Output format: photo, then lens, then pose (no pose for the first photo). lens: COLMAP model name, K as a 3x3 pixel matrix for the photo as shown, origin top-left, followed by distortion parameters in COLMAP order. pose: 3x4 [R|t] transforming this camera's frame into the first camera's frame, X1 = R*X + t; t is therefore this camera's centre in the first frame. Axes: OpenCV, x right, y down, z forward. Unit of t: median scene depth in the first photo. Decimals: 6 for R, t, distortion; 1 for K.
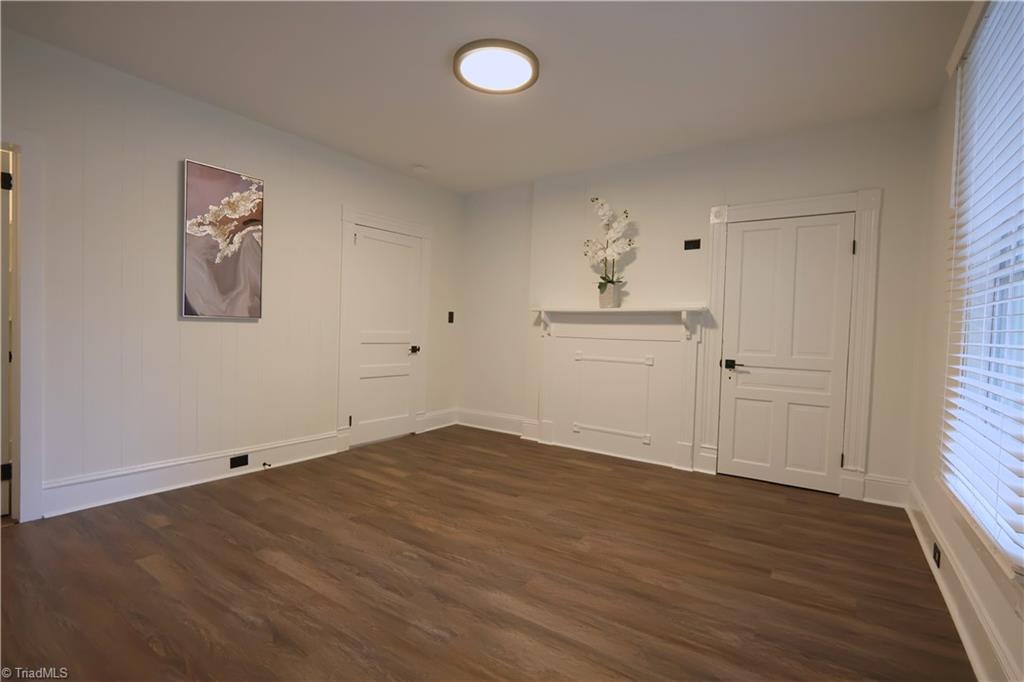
lens RADIAL K [[471.7, 0, 510.1], [0, 471.7, 335.9], [0, 0, 1]] dist [-0.009106, 0.002119]
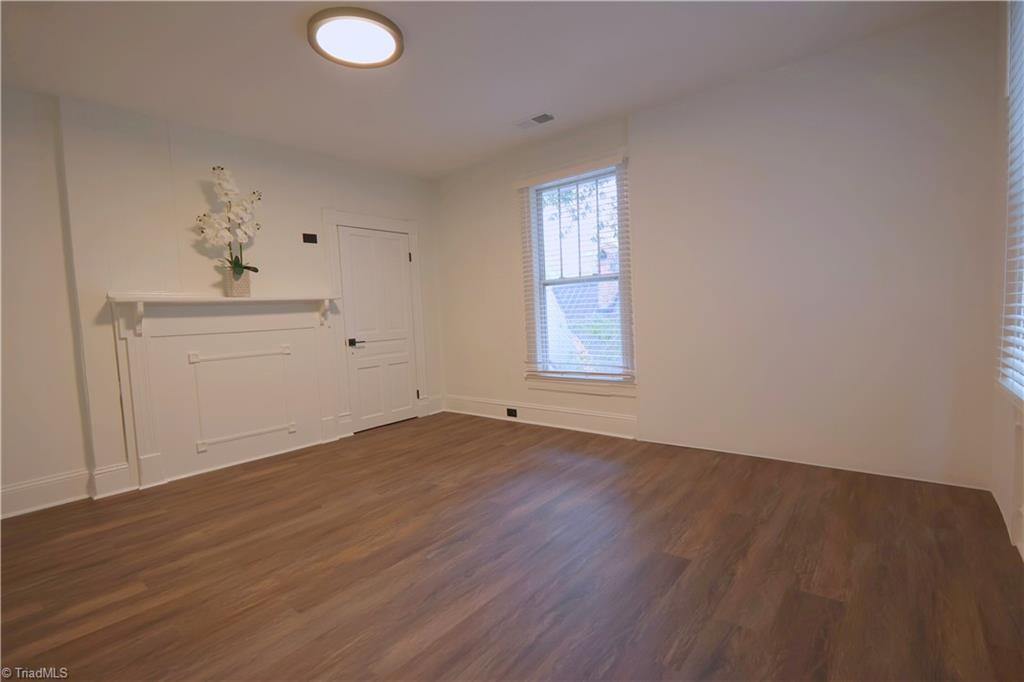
lens RADIAL K [[471.7, 0, 517.0], [0, 471.7, 336.8], [0, 0, 1]] dist [-0.009106, 0.002119]
pose [[0.085583, -0.084363, 0.992753, -0.782877], [0.063058, 0.994870, 0.079106, -0.027215], [-0.994334, 0.055831, 0.090464, 0.508946]]
